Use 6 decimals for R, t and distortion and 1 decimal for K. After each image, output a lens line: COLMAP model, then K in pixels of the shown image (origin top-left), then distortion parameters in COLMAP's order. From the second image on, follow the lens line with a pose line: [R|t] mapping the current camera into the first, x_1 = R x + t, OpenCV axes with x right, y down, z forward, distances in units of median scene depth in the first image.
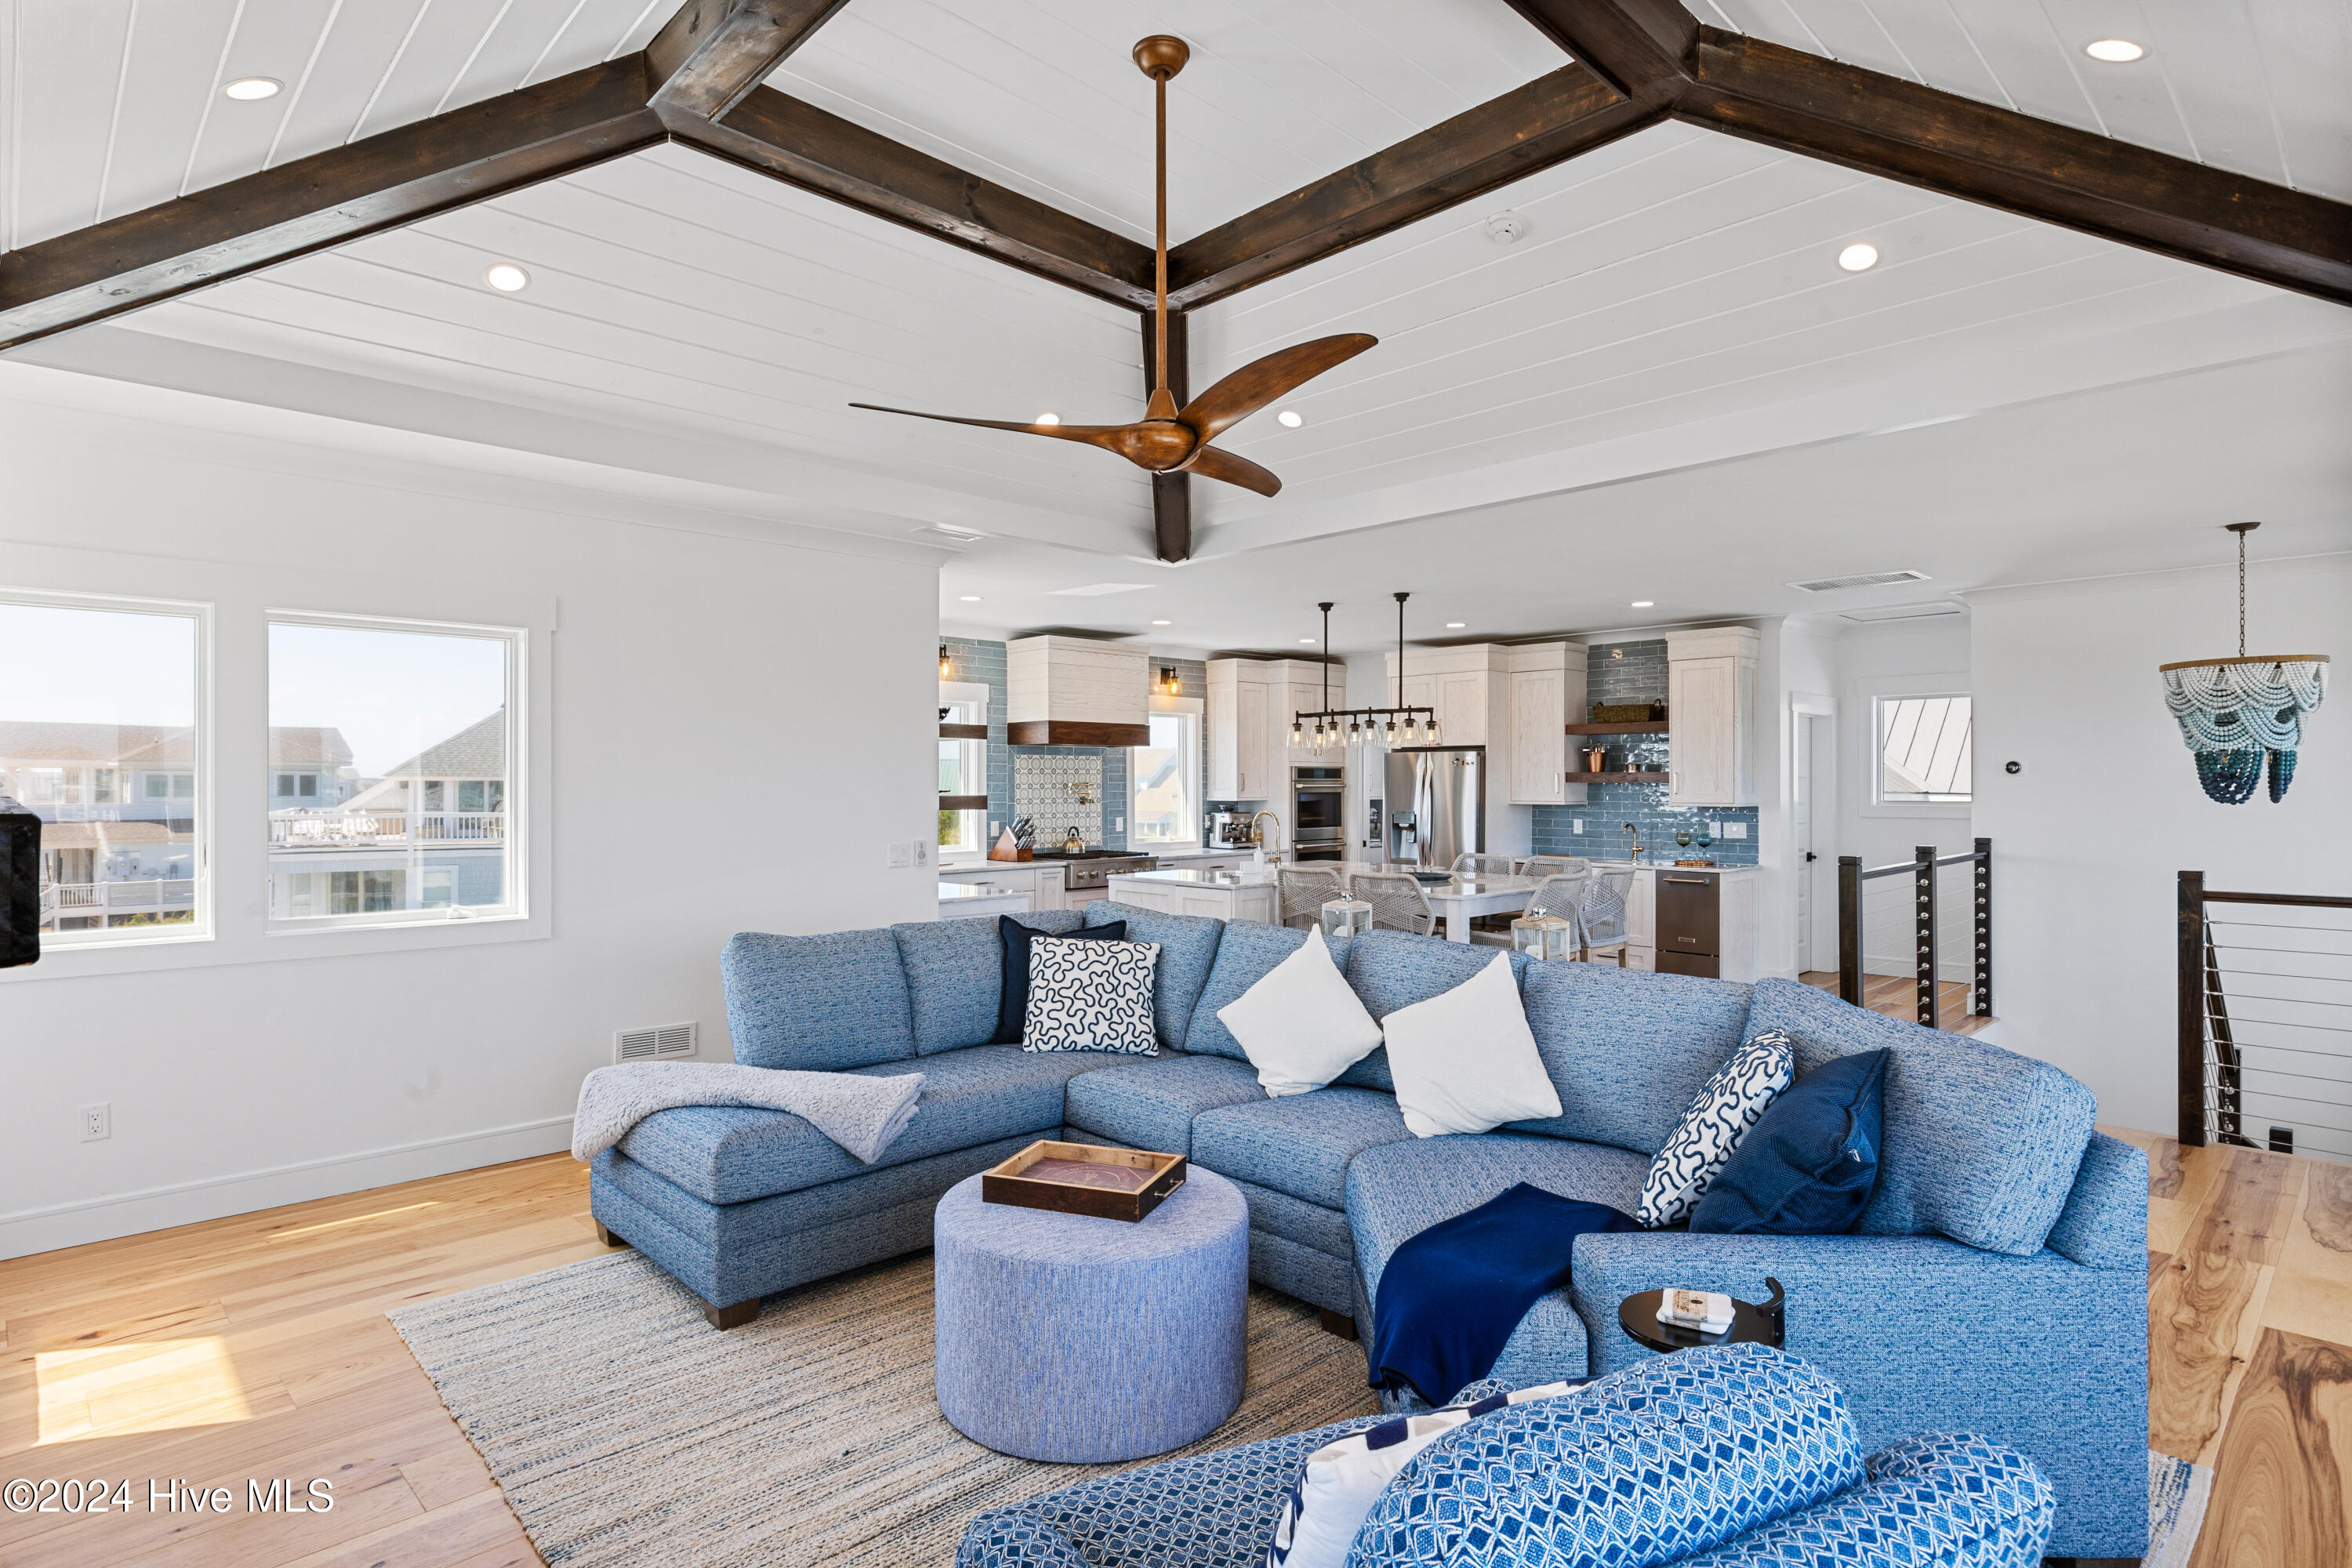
lens RADIAL K [[1218.5, 0, 1176.0], [0, 1218.5, 784.0], [0, 0, 1]] dist [-0.002218, -0.000354]
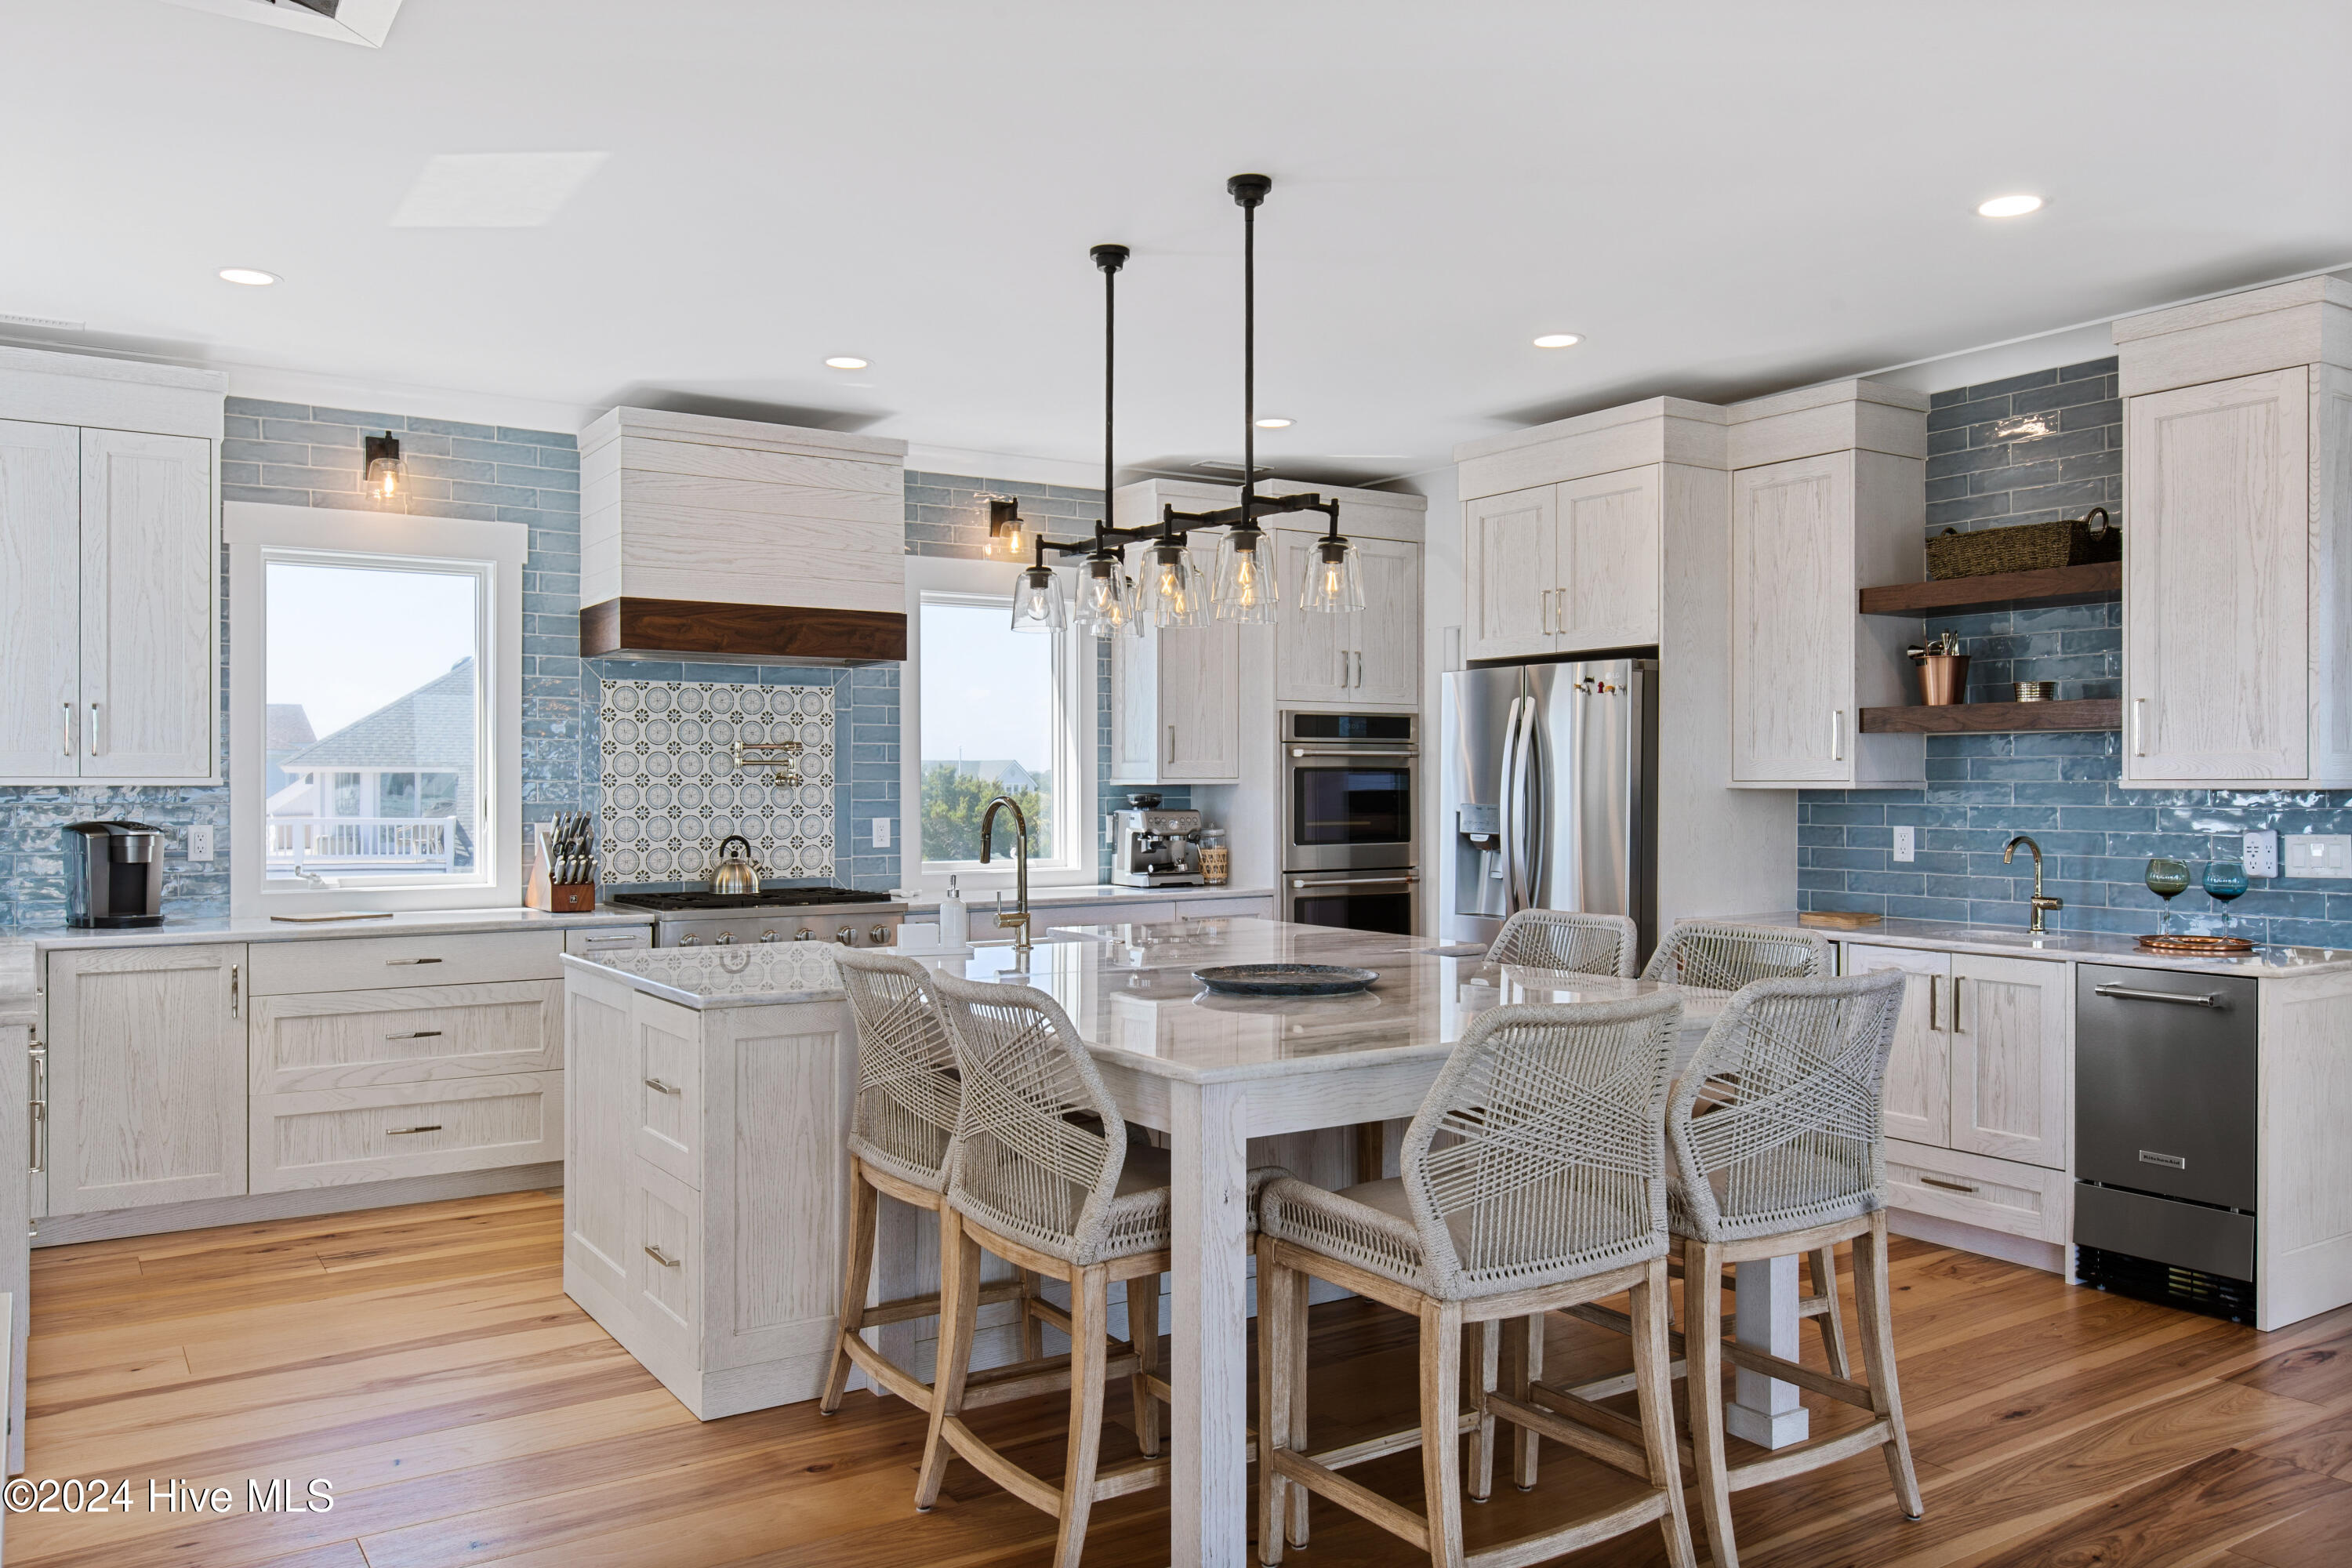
lens RADIAL K [[1732.0, 0, 1182.0], [0, 1732.0, 788.8], [0, 0, 1]] dist [0.004112, 0.000389]
pose [[0.981940, 0.001220, -0.189190, 0.205566], [-0.000905, 0.999998, 0.001750, 0.015933], [0.189192, -0.001548, 0.981939, 0.391486]]
